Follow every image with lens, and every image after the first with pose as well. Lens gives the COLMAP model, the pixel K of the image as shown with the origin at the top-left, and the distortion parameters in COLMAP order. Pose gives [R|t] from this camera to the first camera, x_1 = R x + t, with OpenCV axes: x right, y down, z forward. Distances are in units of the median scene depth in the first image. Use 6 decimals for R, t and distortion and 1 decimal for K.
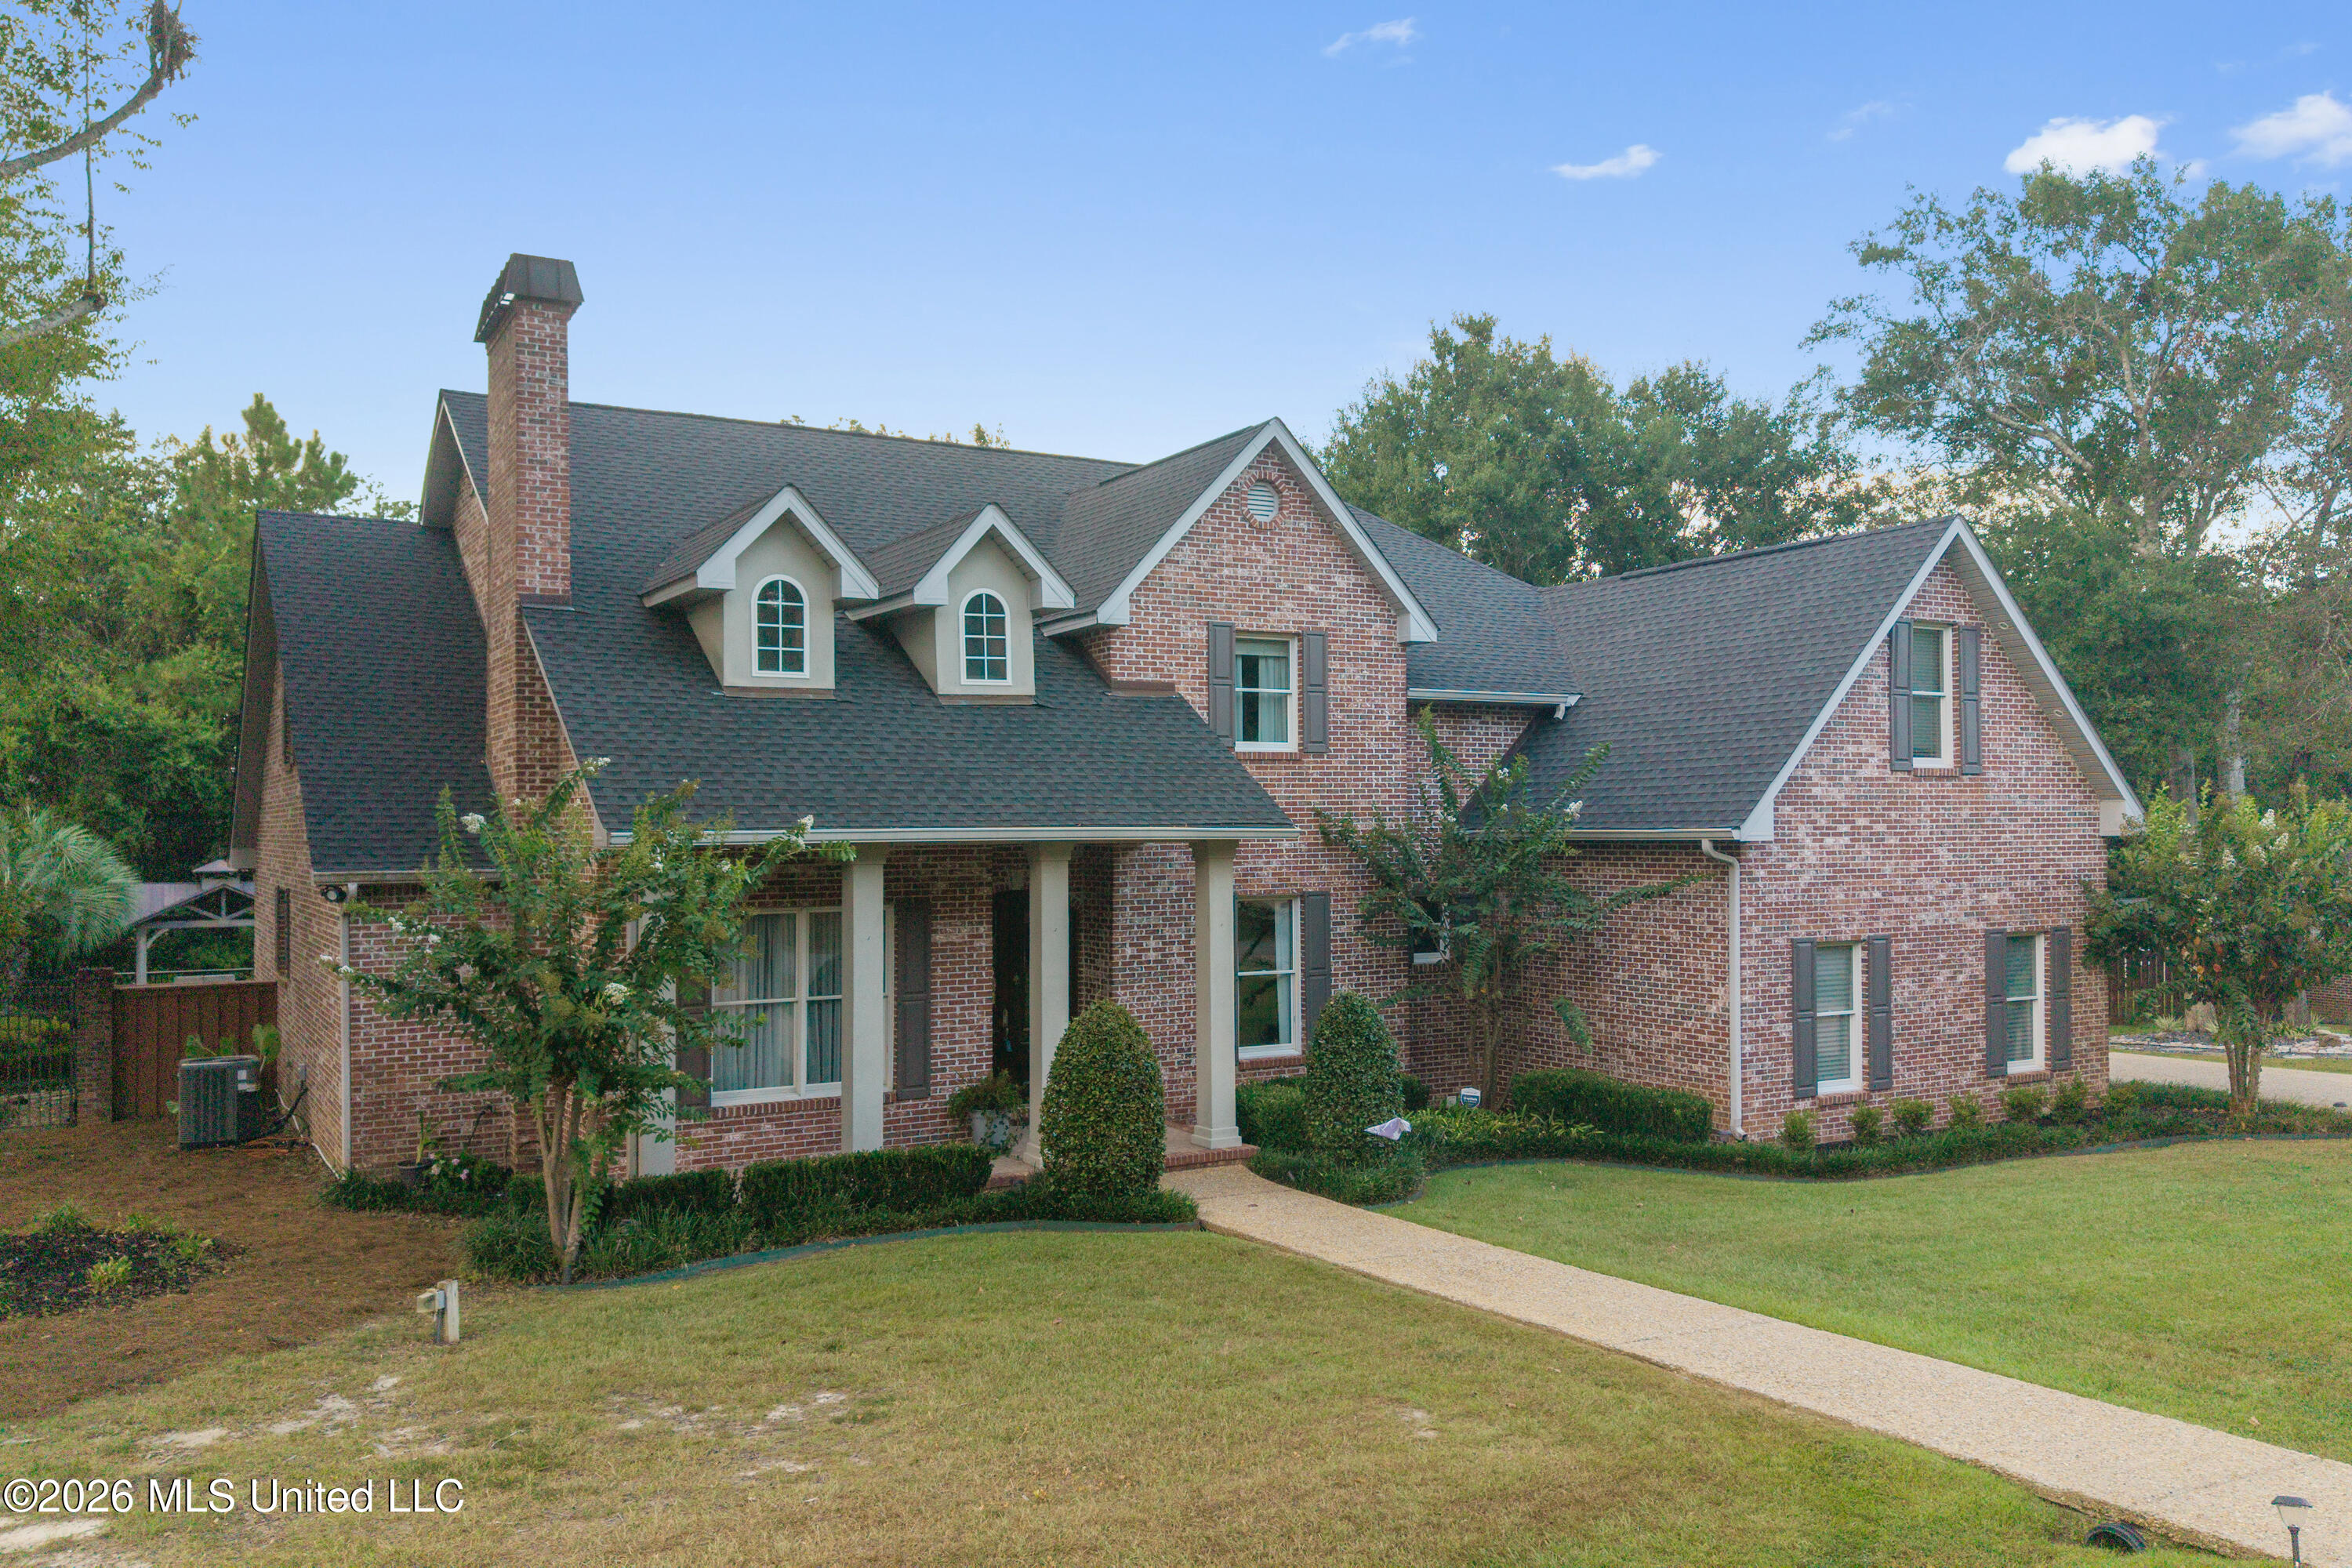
lens RADIAL K [[1864.2, 0, 1165.0], [0, 1864.2, 812.9], [0, 0, 1]] dist [0.050551, -0.074861]
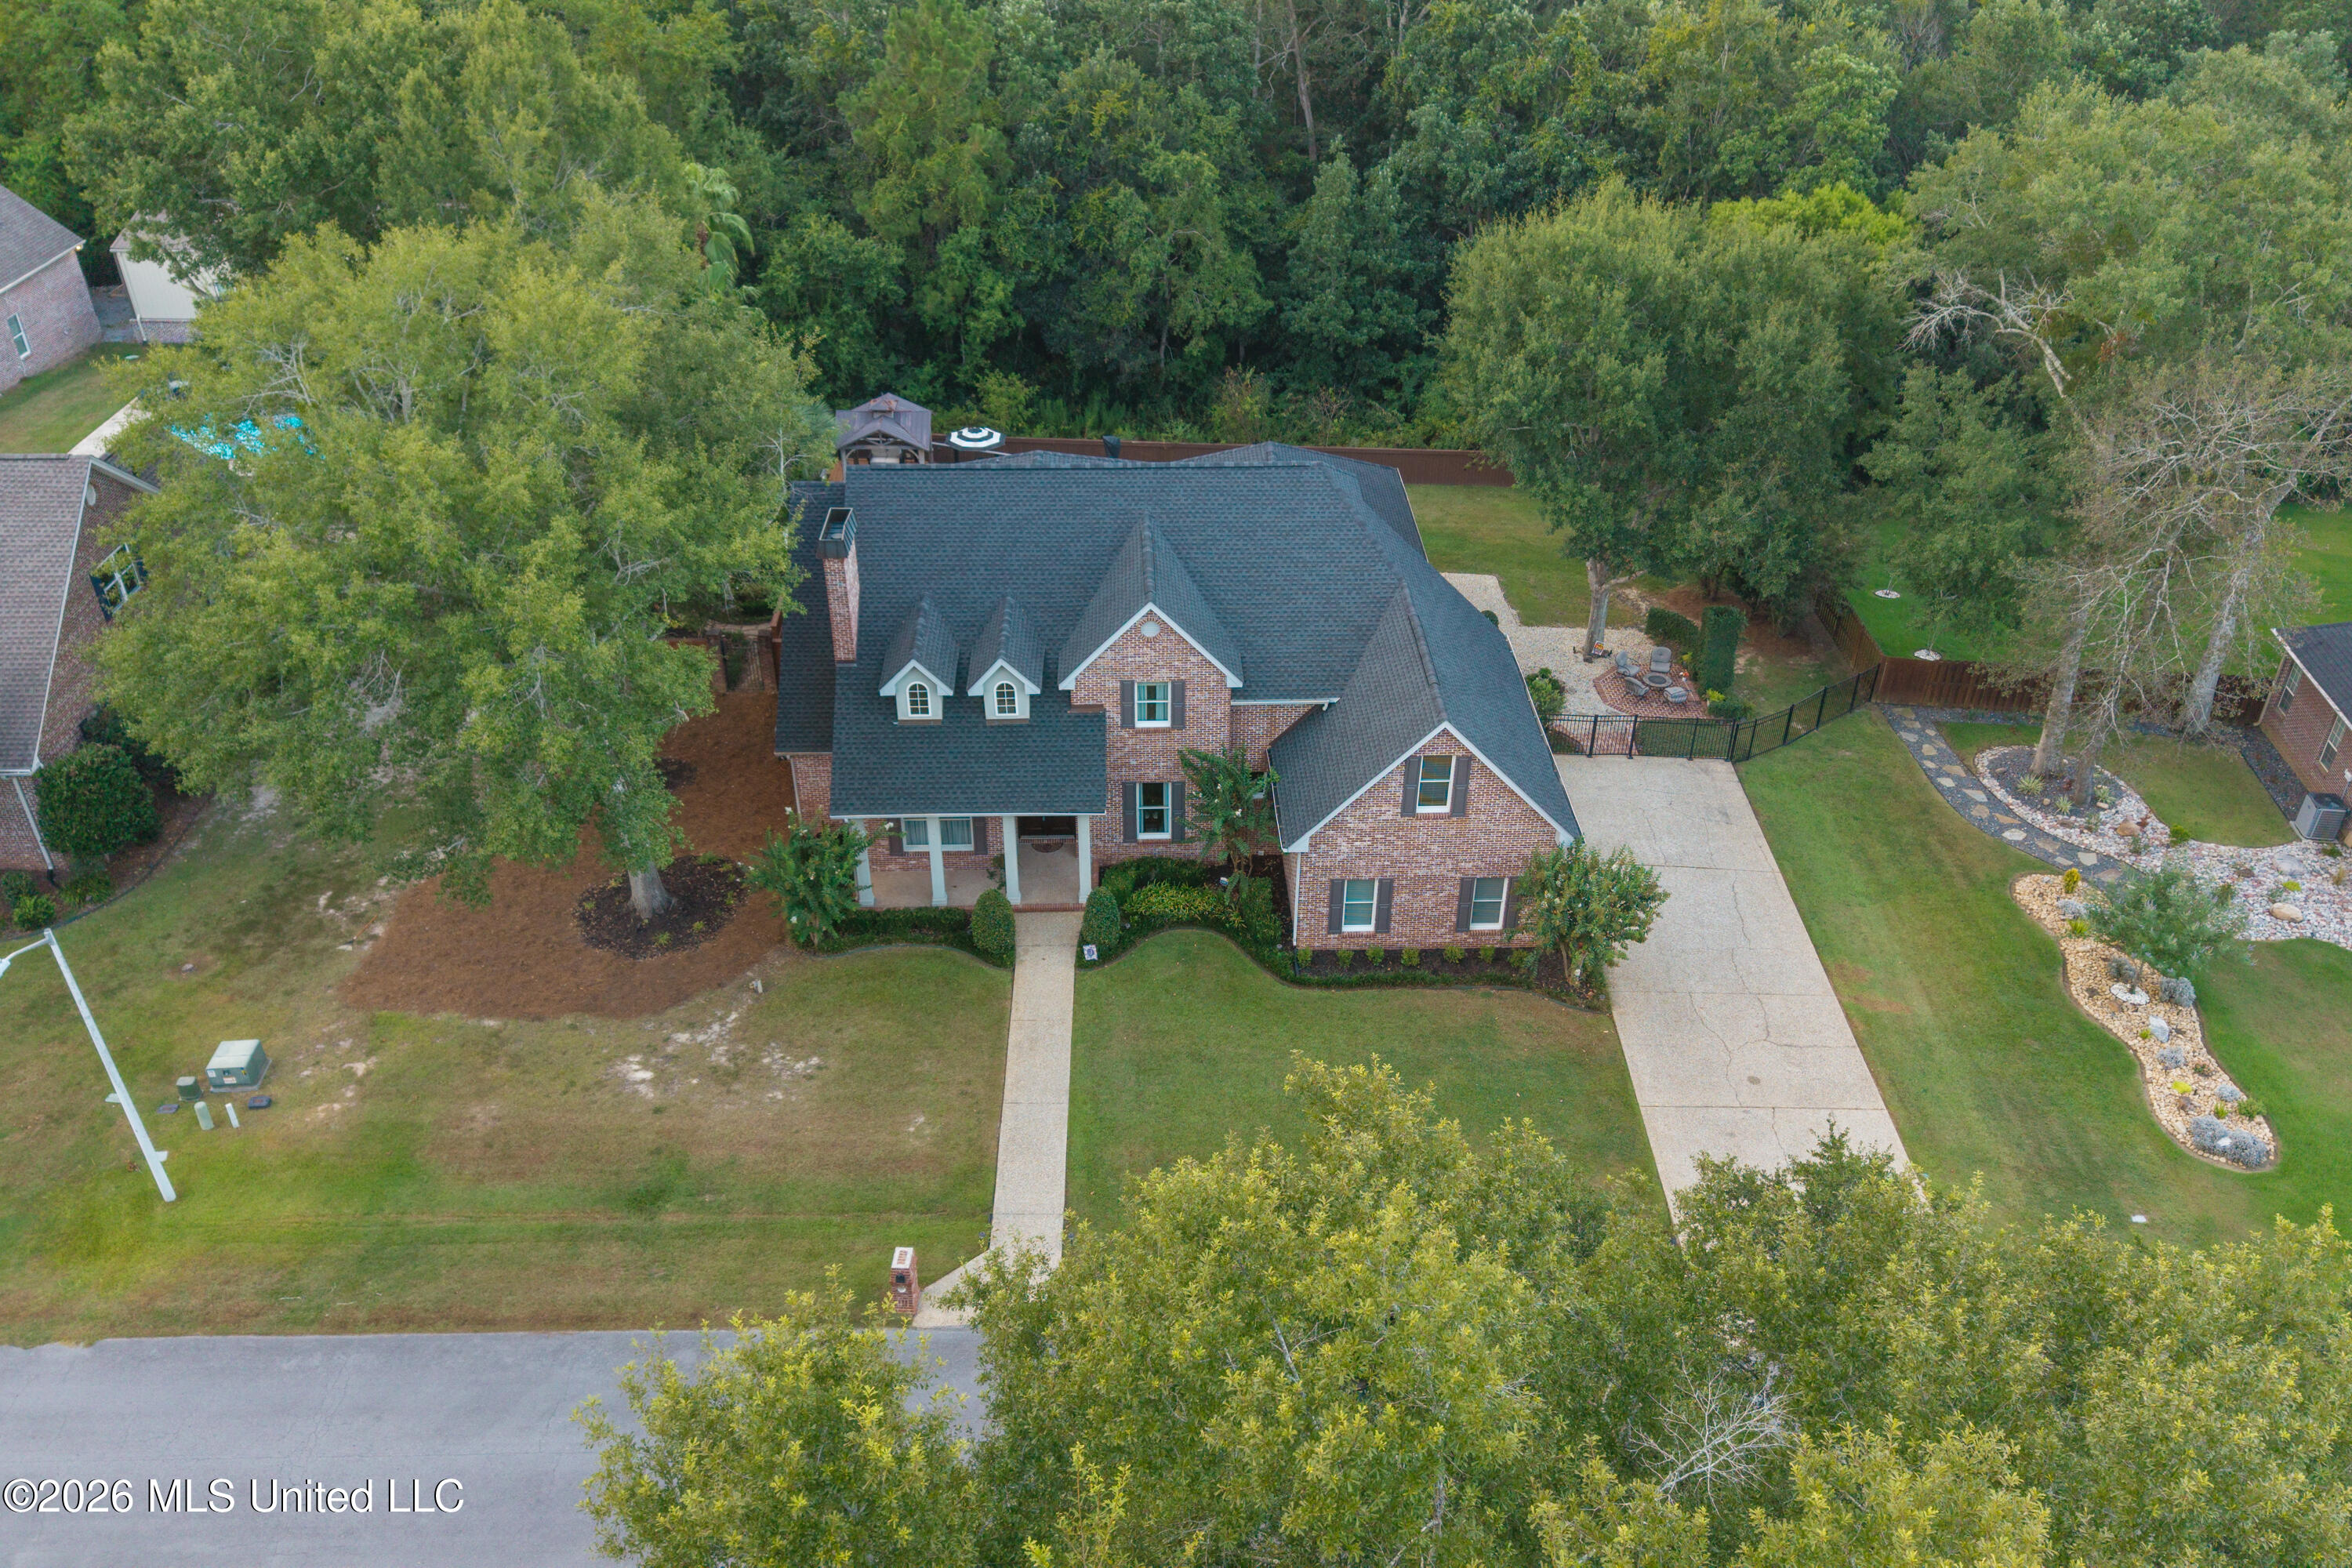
lens RADIAL K [[1910.8, 0, 1165.1], [0, 1910.8, 778.7], [0, 0, 1]] dist [0.120972, -0.247027]
pose [[0.882943, 0.264105, -0.388150, 0.991832], [-0.004124, 0.831096, 0.556113, -1.280763], [0.469463, -0.489415, 0.734900, -0.717831]]
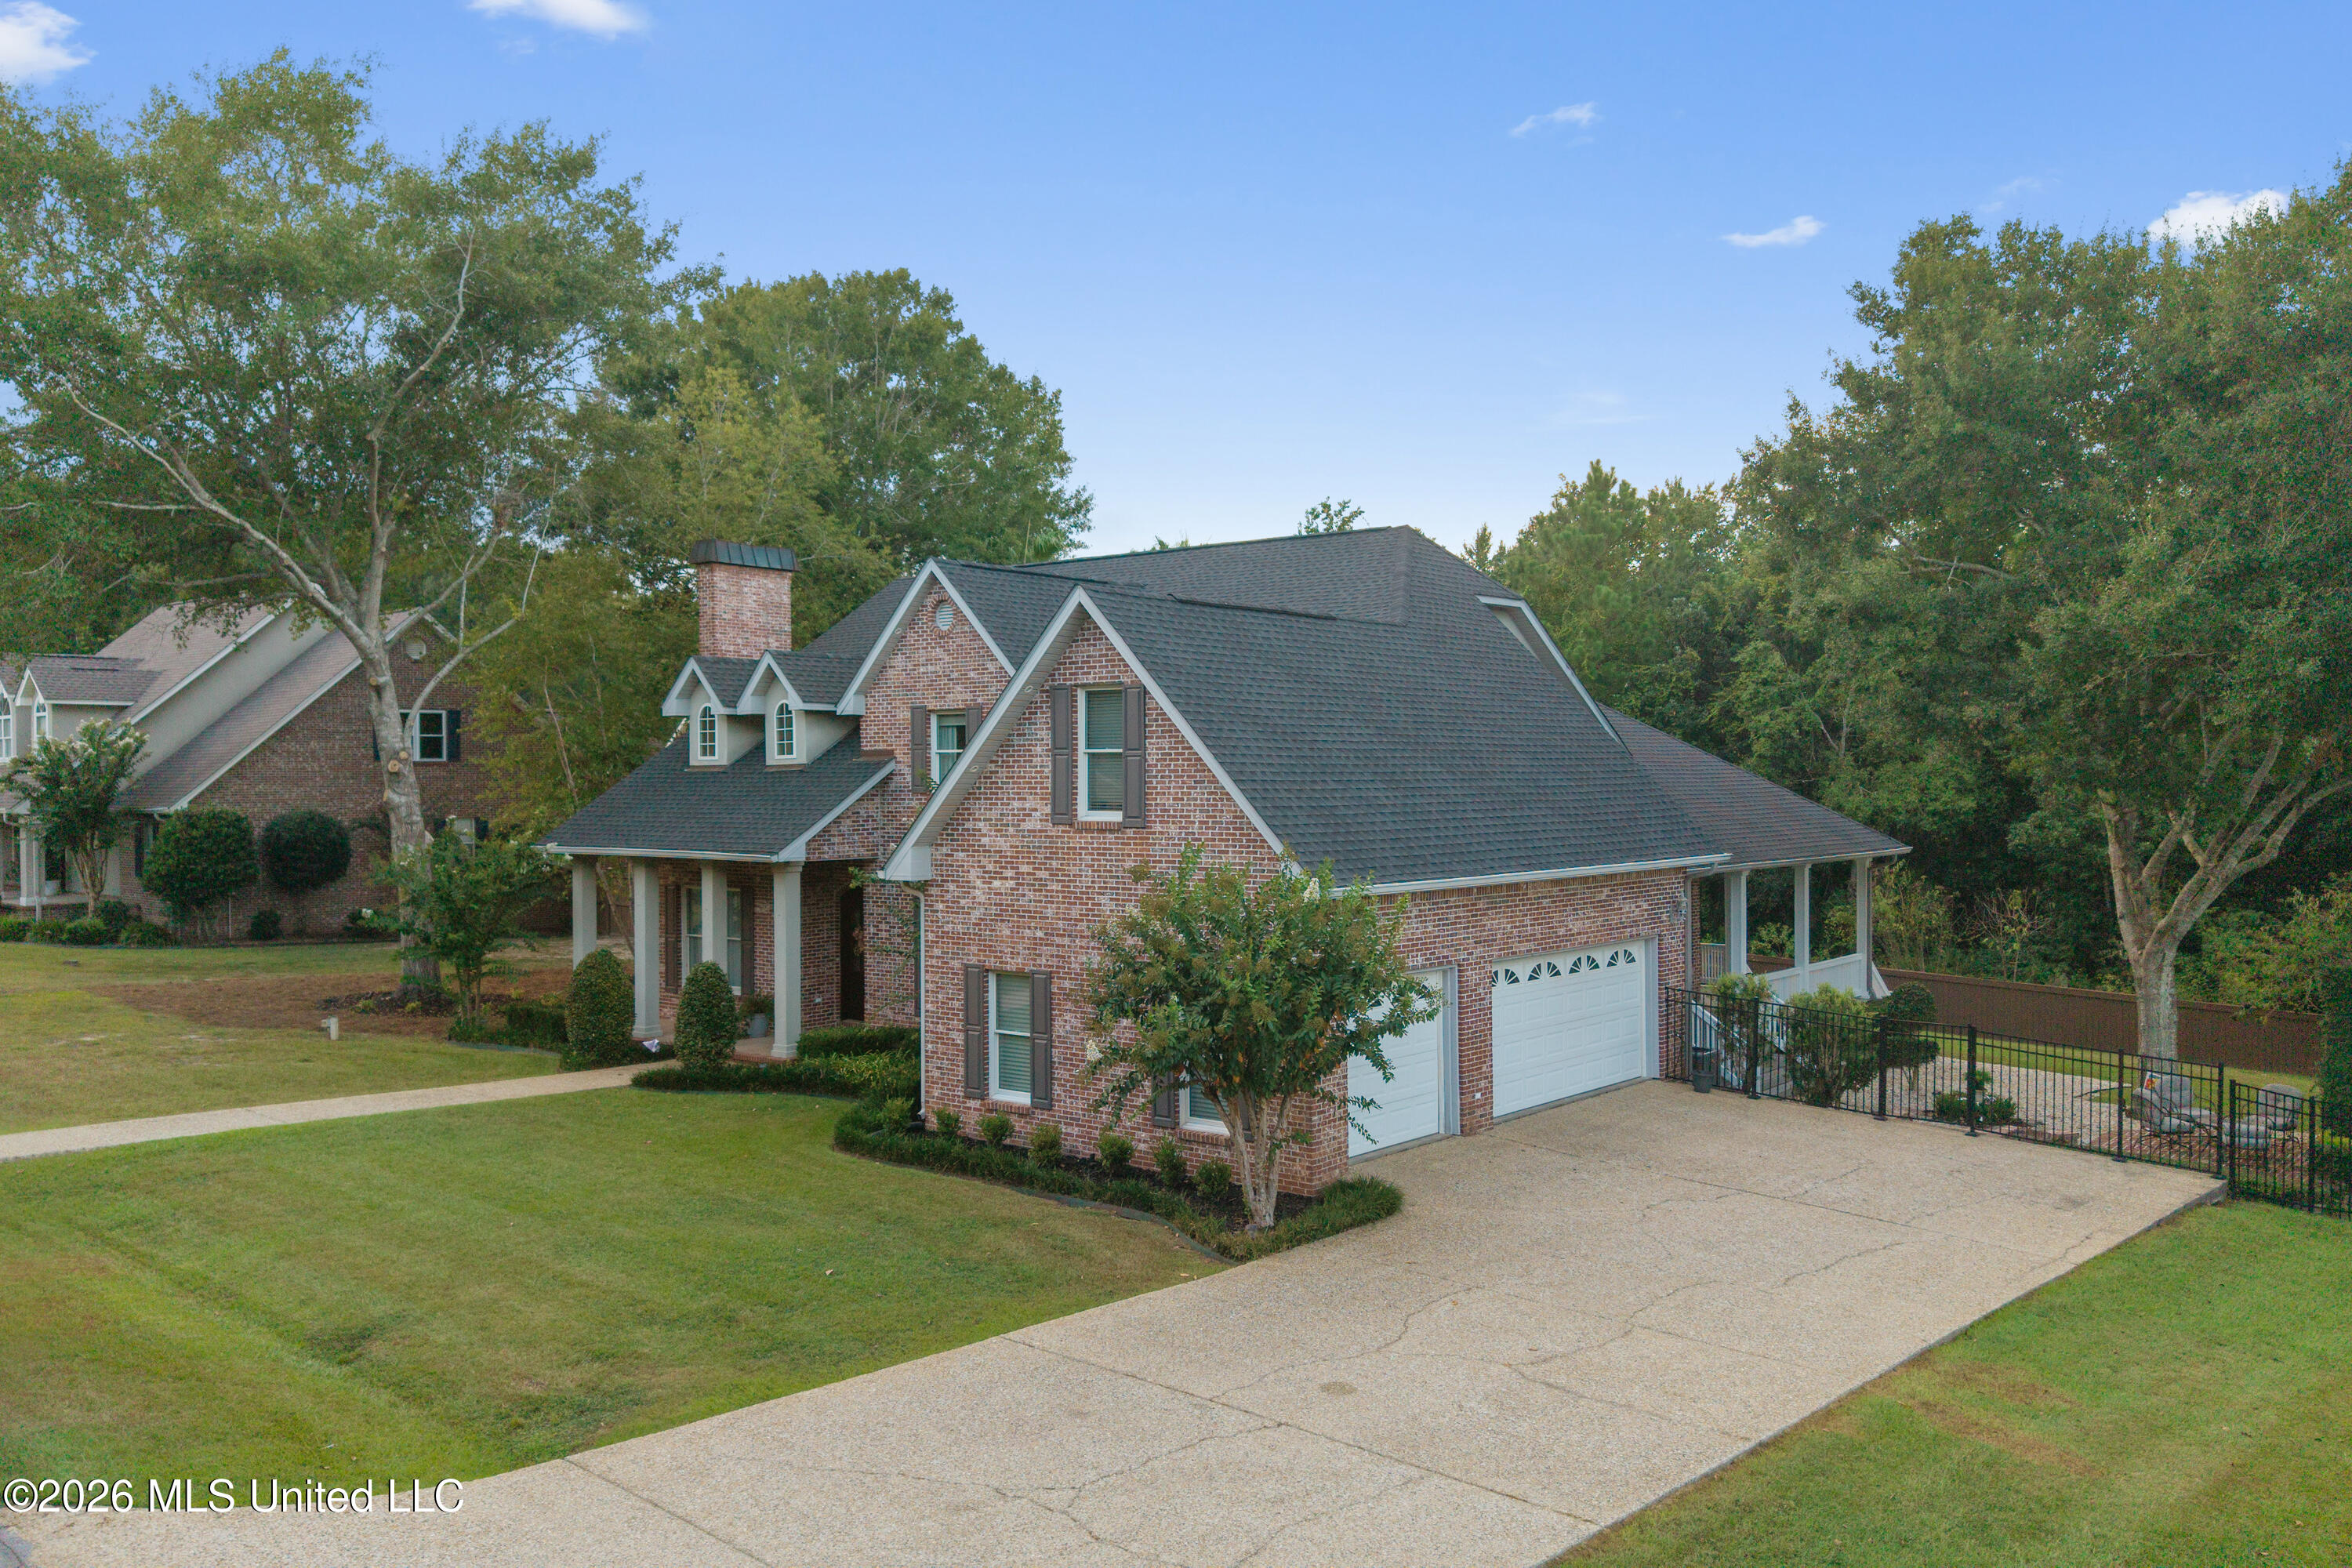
lens RADIAL K [[1910.8, 0, 1165.1], [0, 1910.8, 778.7], [0, 0, 1]] dist [0.120972, -0.247027]
pose [[0.339272, 0.008474, -0.940650, 1.481129], [0.011790, 0.999843, 0.013259, -0.063697], [0.940614, -0.015589, 0.339119, 0.682205]]
